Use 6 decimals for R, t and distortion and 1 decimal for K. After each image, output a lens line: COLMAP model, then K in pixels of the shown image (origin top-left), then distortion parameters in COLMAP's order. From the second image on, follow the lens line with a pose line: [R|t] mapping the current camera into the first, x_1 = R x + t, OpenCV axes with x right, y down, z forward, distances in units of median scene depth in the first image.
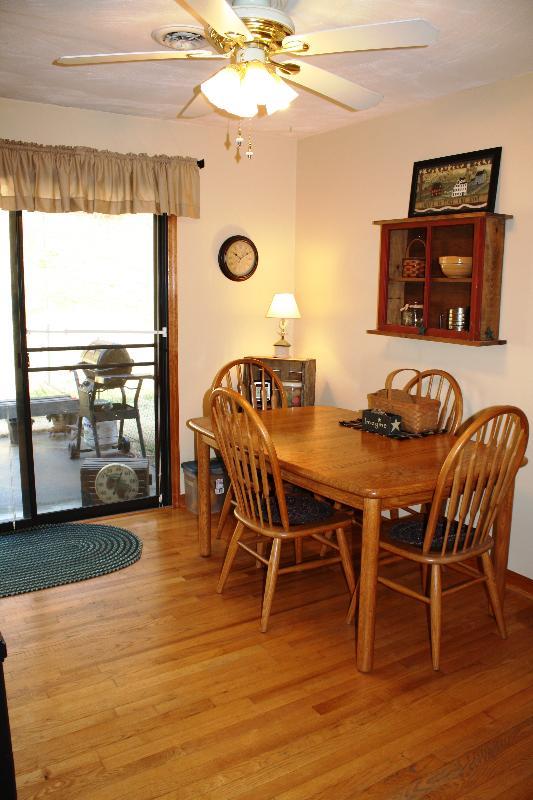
lens RADIAL K [[667.1, 0, 264.3], [0, 667.1, 408.8], [0, 0, 1]] dist [-0.167146, 0.151040]
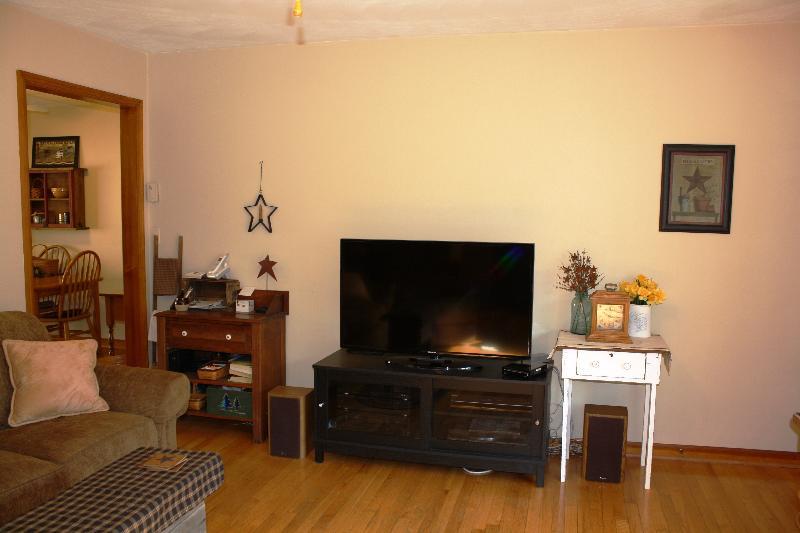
lens RADIAL K [[667.1, 0, 403.5], [0, 667.1, 271.0], [0, 0, 1]] dist [-0.167146, 0.151040]
pose [[0.721509, -0.074383, 0.688398, -0.315451], [0.128445, 0.991335, -0.027506, 0.204896], [-0.680387, 0.108267, 0.724811, -1.091250]]
